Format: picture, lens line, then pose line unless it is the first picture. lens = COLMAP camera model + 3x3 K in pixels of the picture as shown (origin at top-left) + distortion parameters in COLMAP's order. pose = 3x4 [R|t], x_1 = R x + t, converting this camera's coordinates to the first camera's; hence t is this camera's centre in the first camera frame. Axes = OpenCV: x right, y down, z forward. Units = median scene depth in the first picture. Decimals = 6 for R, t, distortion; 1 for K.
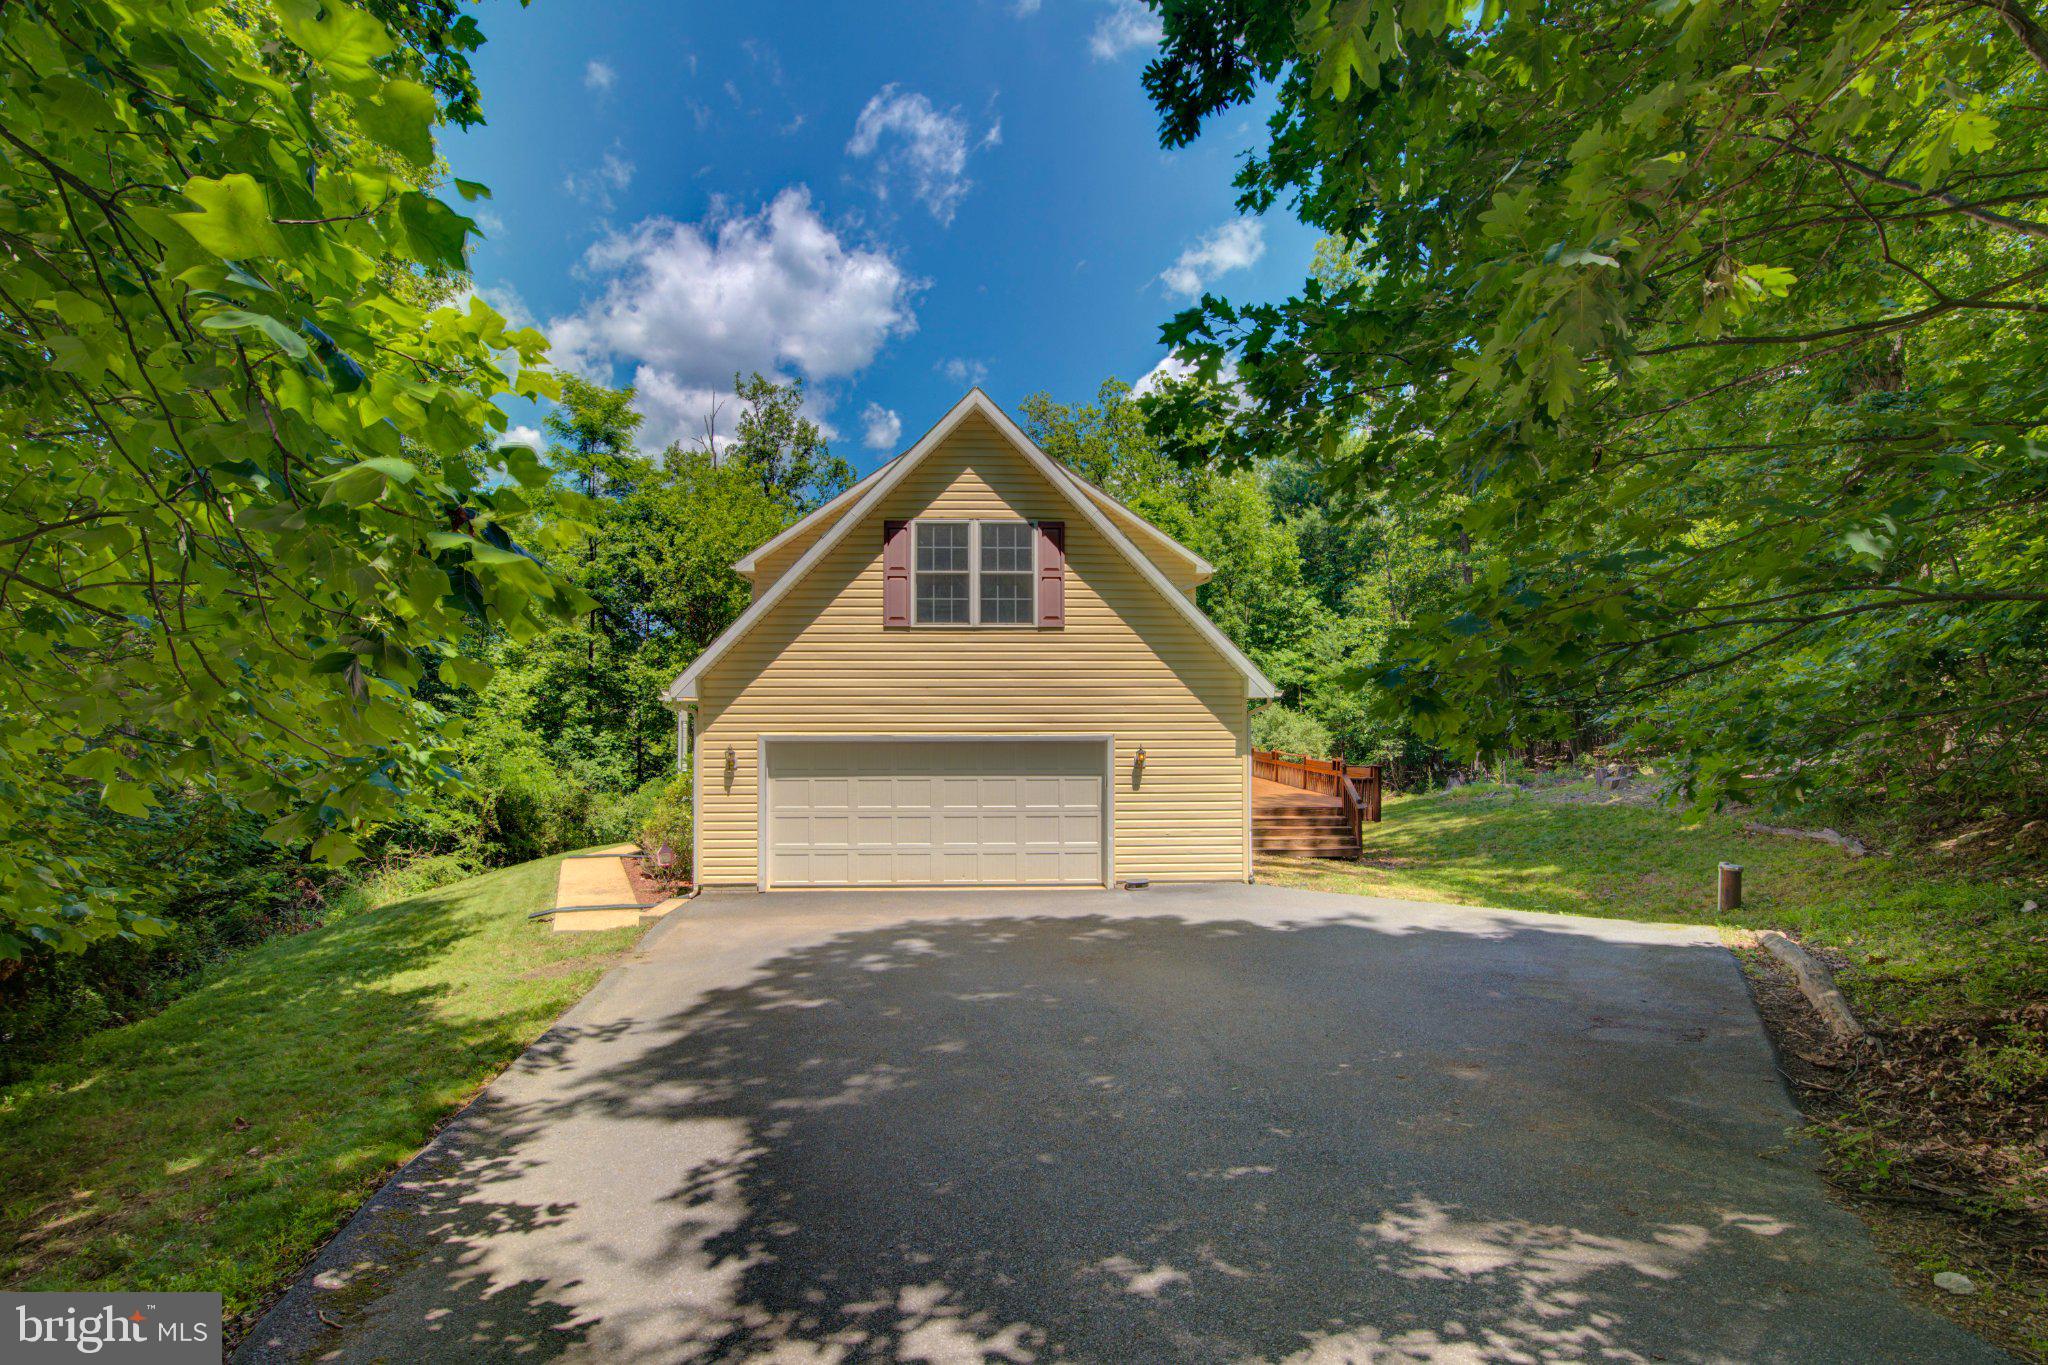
lens RADIAL K [[945.5, 0, 1035.0], [0, 945.5, 708.1], [0, 0, 1]] dist [-0.018202, 0.001993]
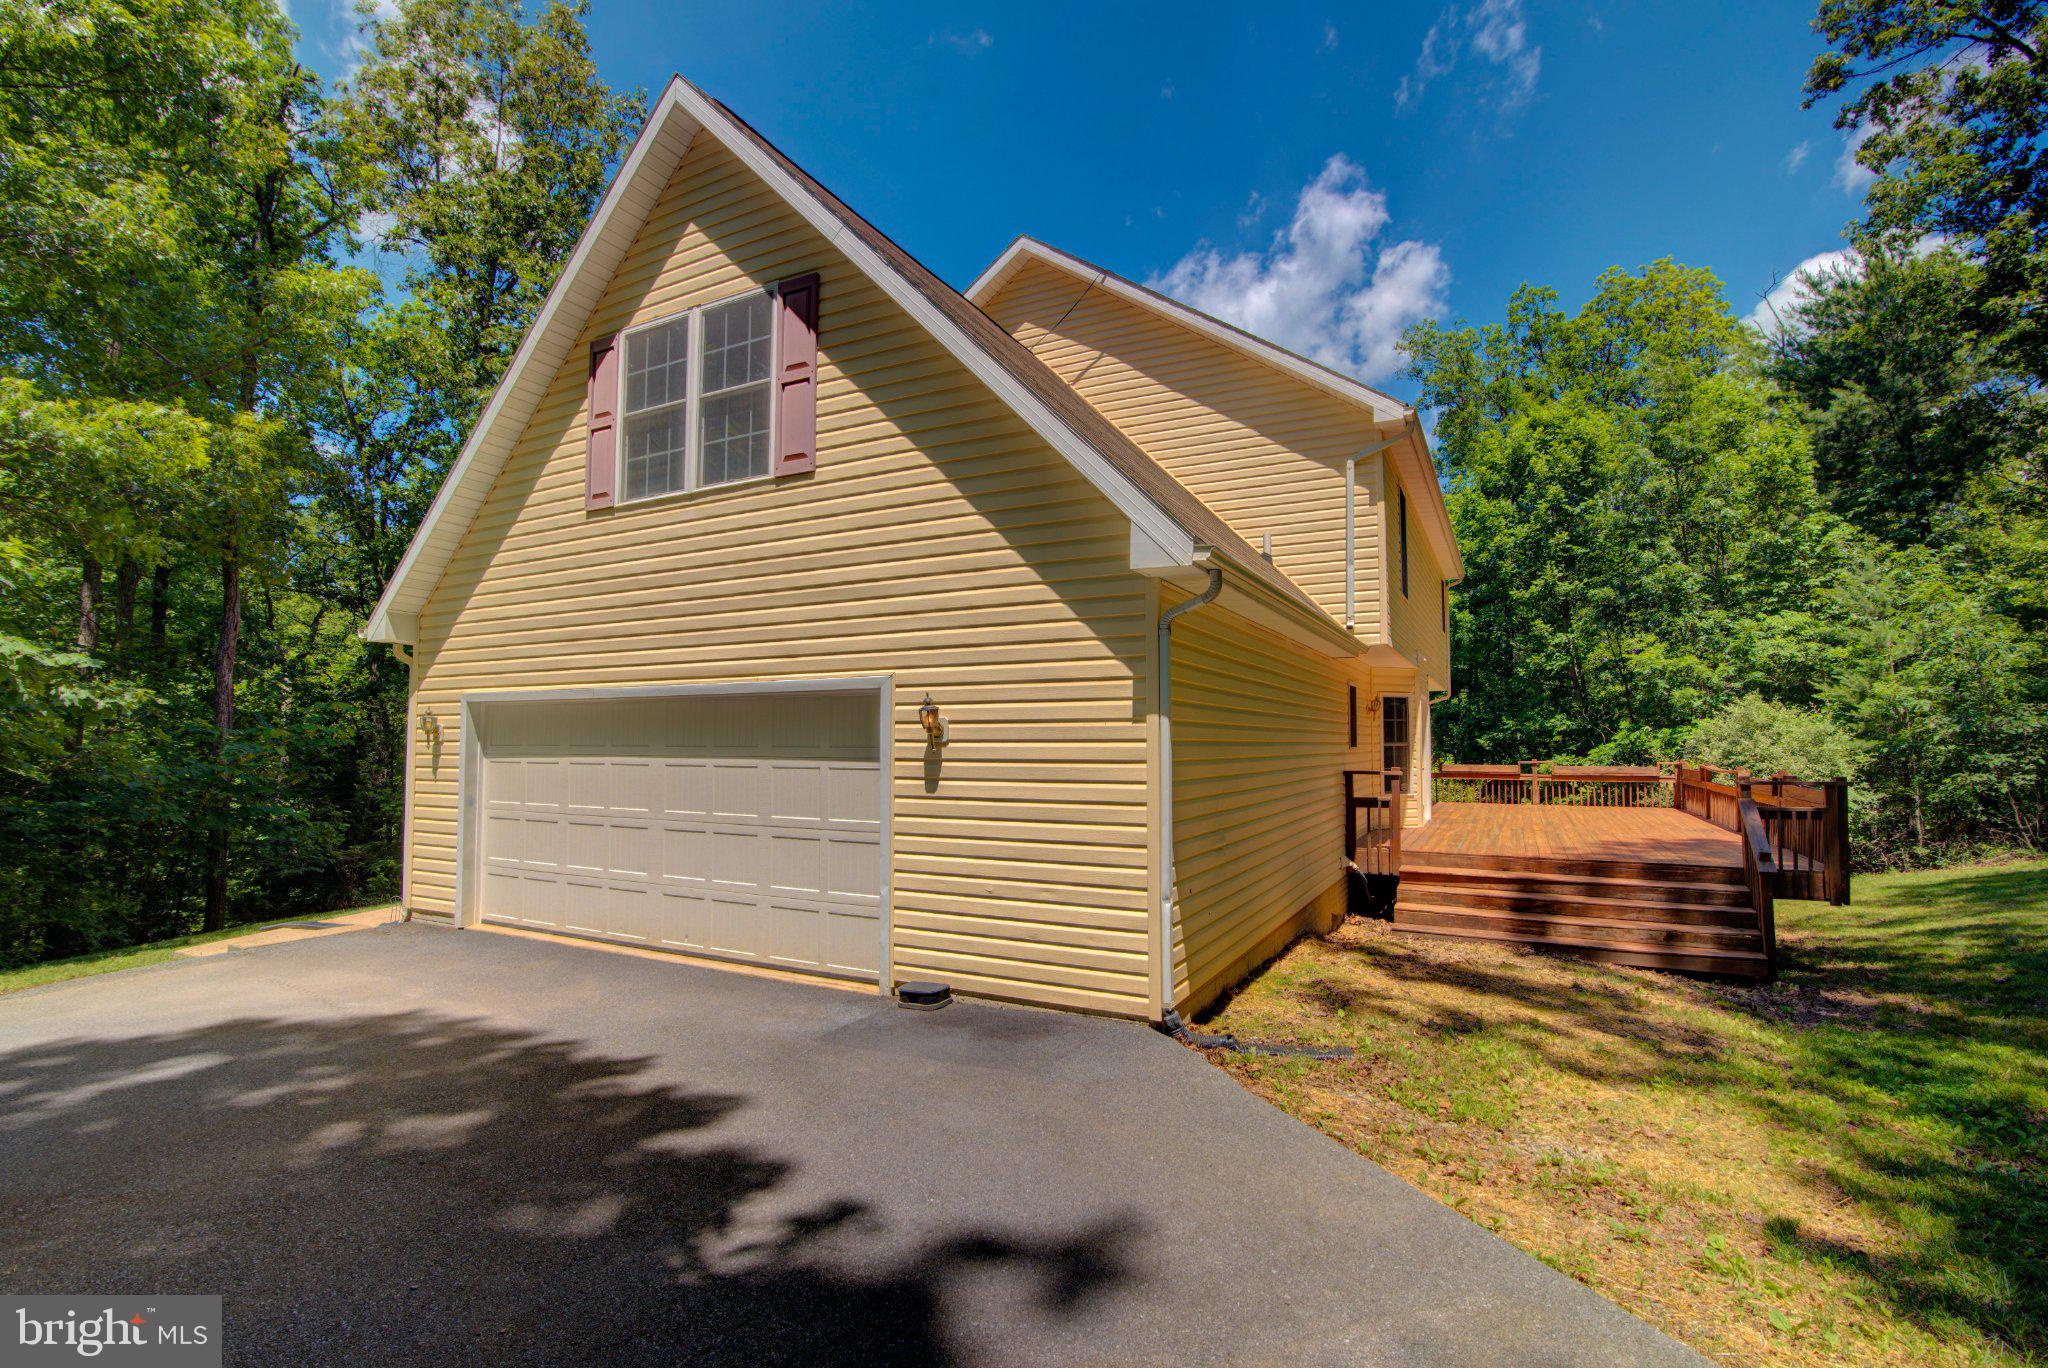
lens RADIAL K [[945.5, 0, 1009.9], [0, 945.5, 694.3], [0, 0, 1]] dist [-0.018202, 0.001993]
pose [[0.861632, -0.023596, -0.506984, 0.379451], [-0.000175, 0.998905, -0.046789, 0.059949], [0.507533, 0.040403, 0.860684, 0.608996]]
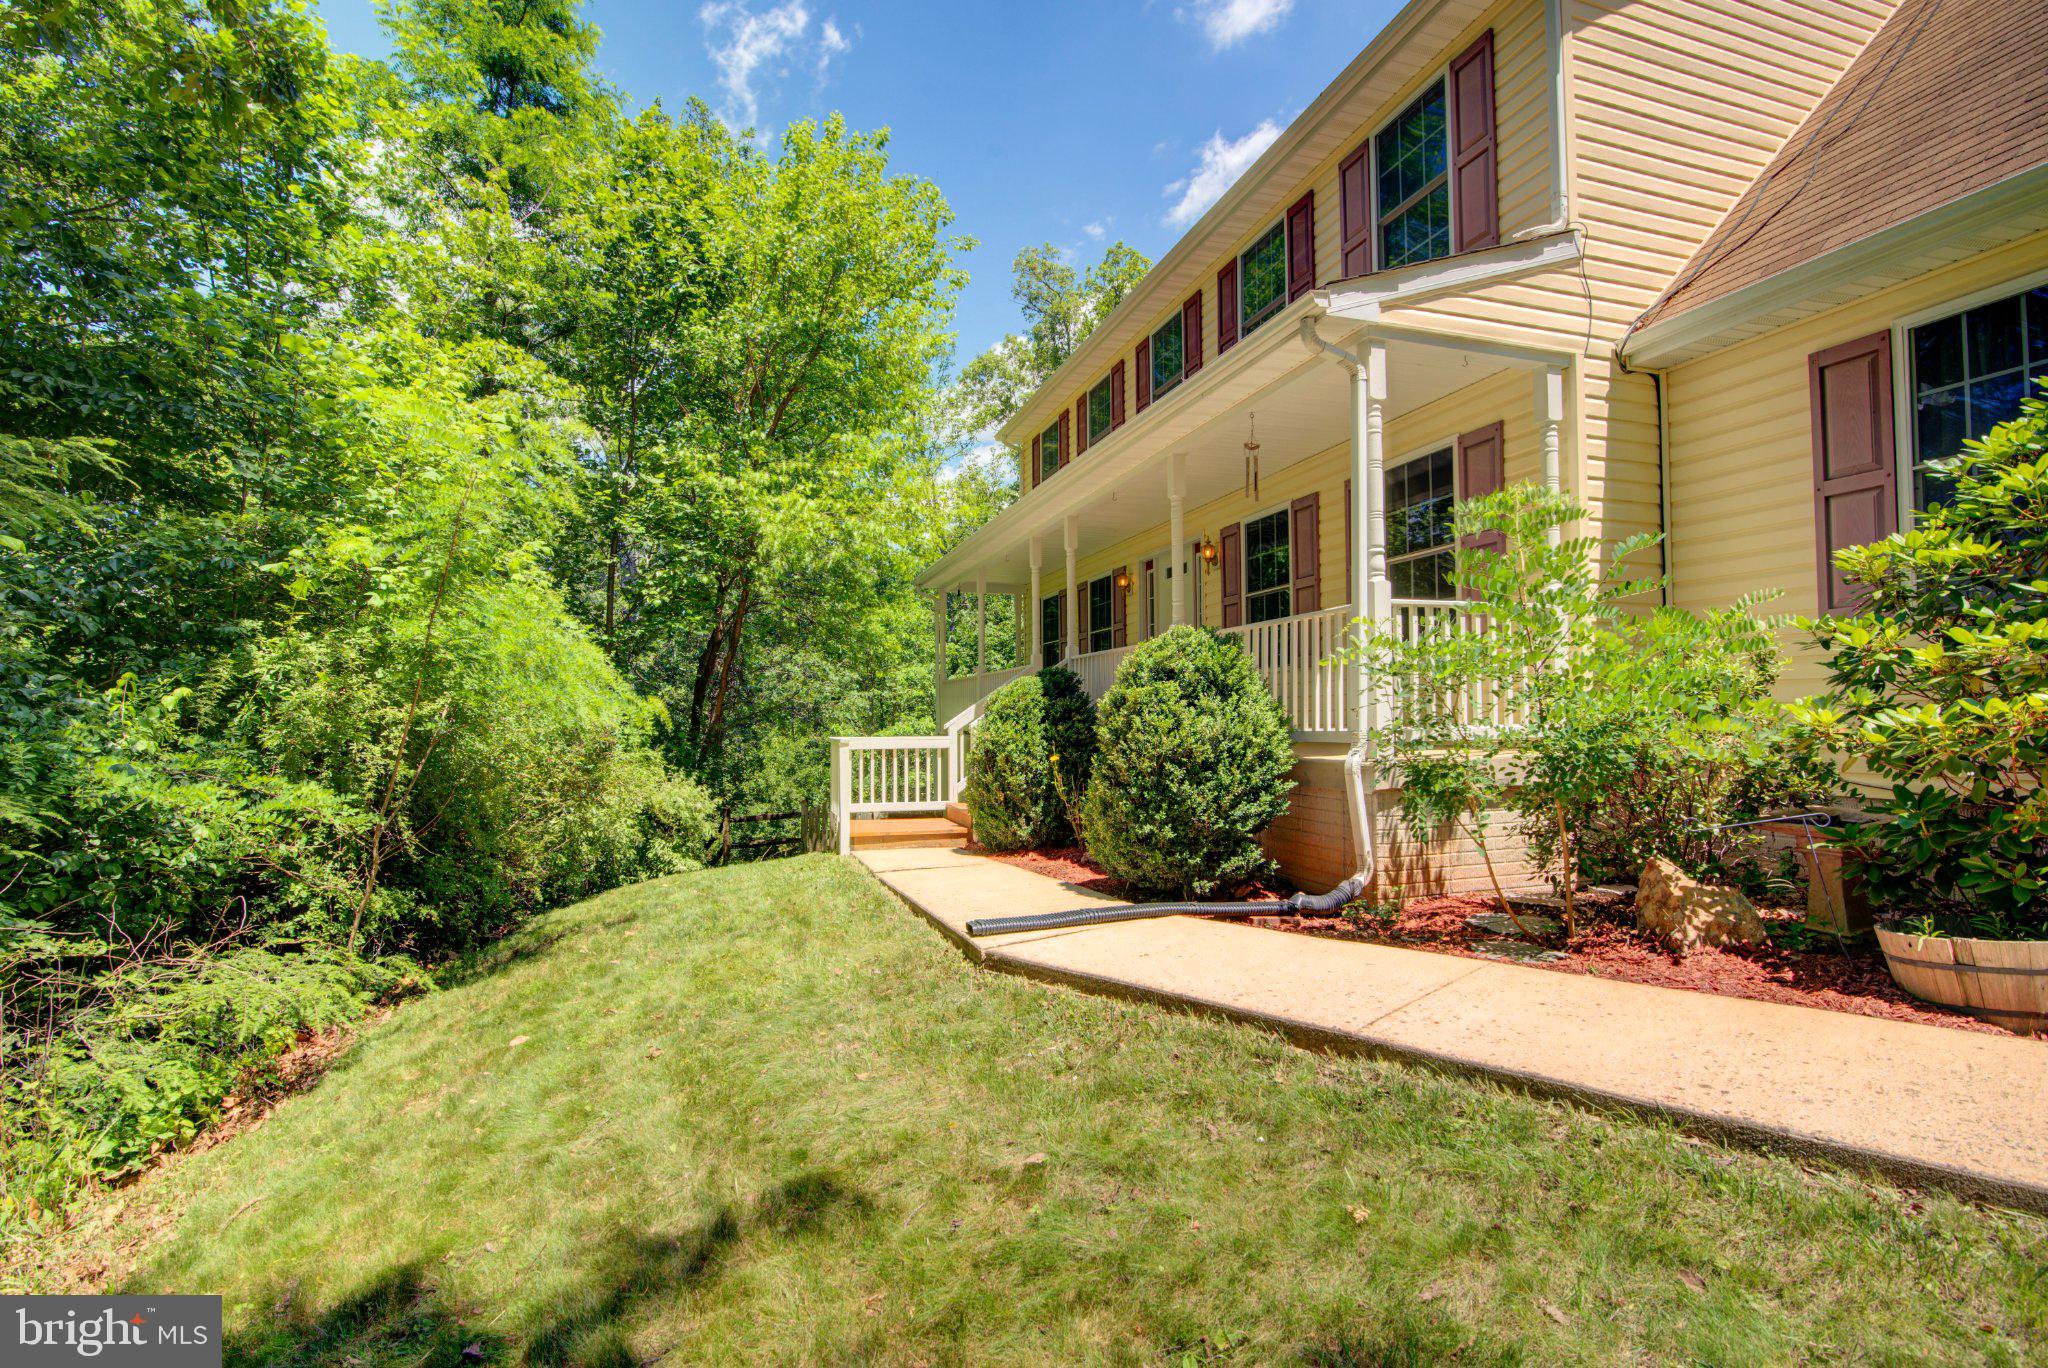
lens RADIAL K [[945.5, 0, 1019.6], [0, 945.5, 695.7], [0, 0, 1]] dist [-0.018202, 0.001993]
pose [[0.959942, 0.000292, 0.280199, -0.760830], [0.008073, 0.999555, -0.028700, 0.148417], [-0.280082, 0.029812, 0.959513, 1.061166]]
